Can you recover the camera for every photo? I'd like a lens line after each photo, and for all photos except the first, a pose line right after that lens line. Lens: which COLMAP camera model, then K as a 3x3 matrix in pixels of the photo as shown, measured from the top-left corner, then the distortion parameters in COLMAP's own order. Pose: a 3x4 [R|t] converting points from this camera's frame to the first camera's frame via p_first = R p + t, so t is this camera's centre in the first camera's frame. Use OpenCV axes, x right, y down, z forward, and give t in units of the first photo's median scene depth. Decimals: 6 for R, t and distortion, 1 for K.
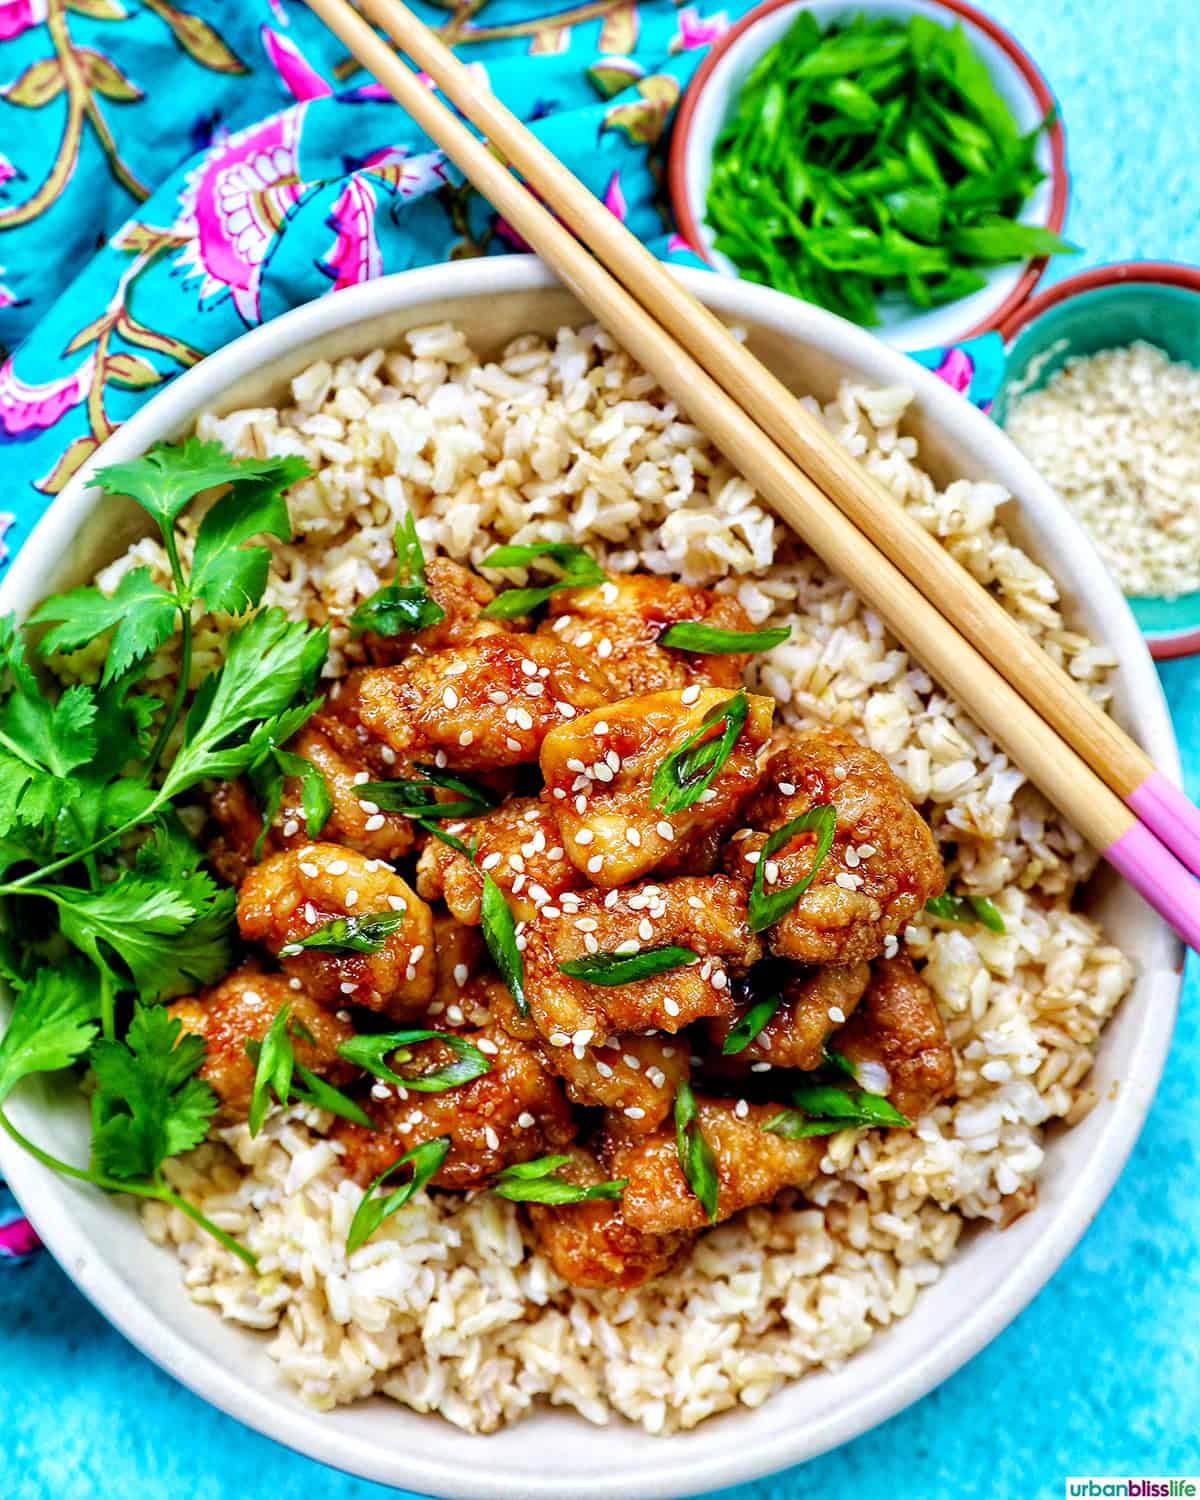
lens RADIAL K [[2609.7, 0, 599.6], [0, 2609.7, 777.4], [0, 0, 1]] dist [-0.029980, 0.913800]
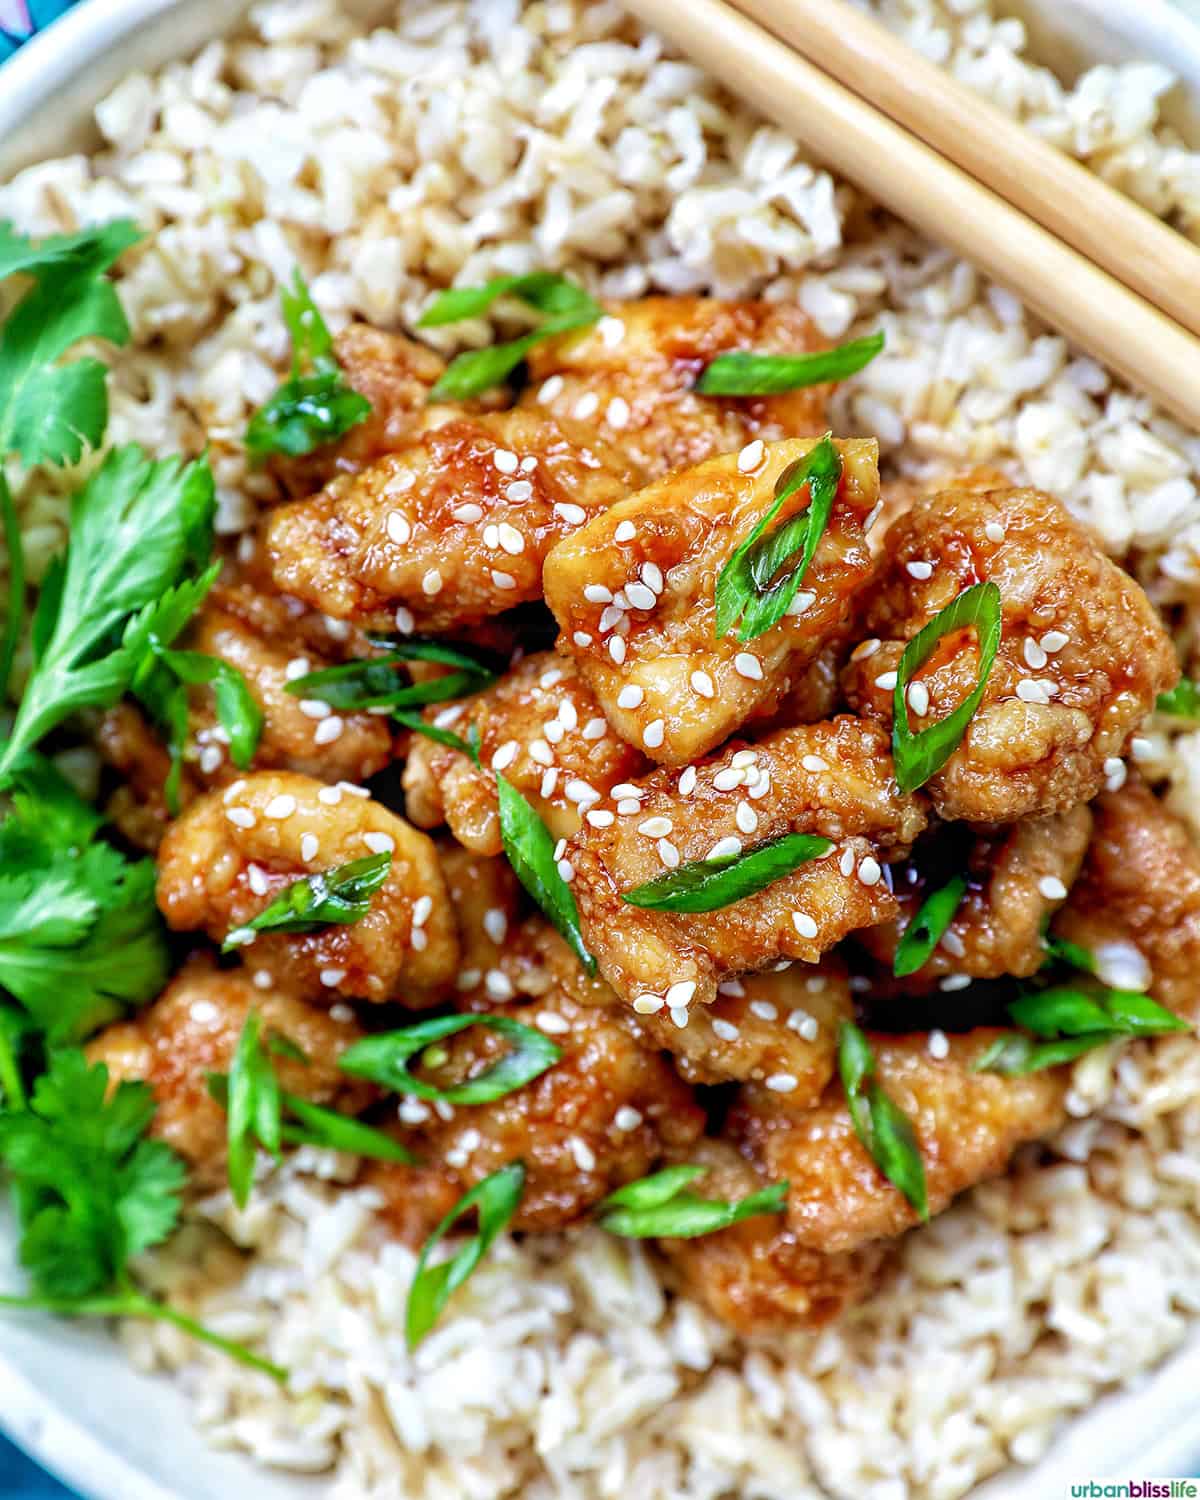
lens RADIAL K [[2931.9, 0, 600.0], [0, 2931.9, 750.0], [0, 0, 1]] dist [-0.002832, 0.140401]
pose [[0.982381, -0.178932, -0.053960, 0.023199], [0.181498, 0.982263, 0.047096, -0.000574], [0.044576, -0.056060, 0.997432, 0.241440]]
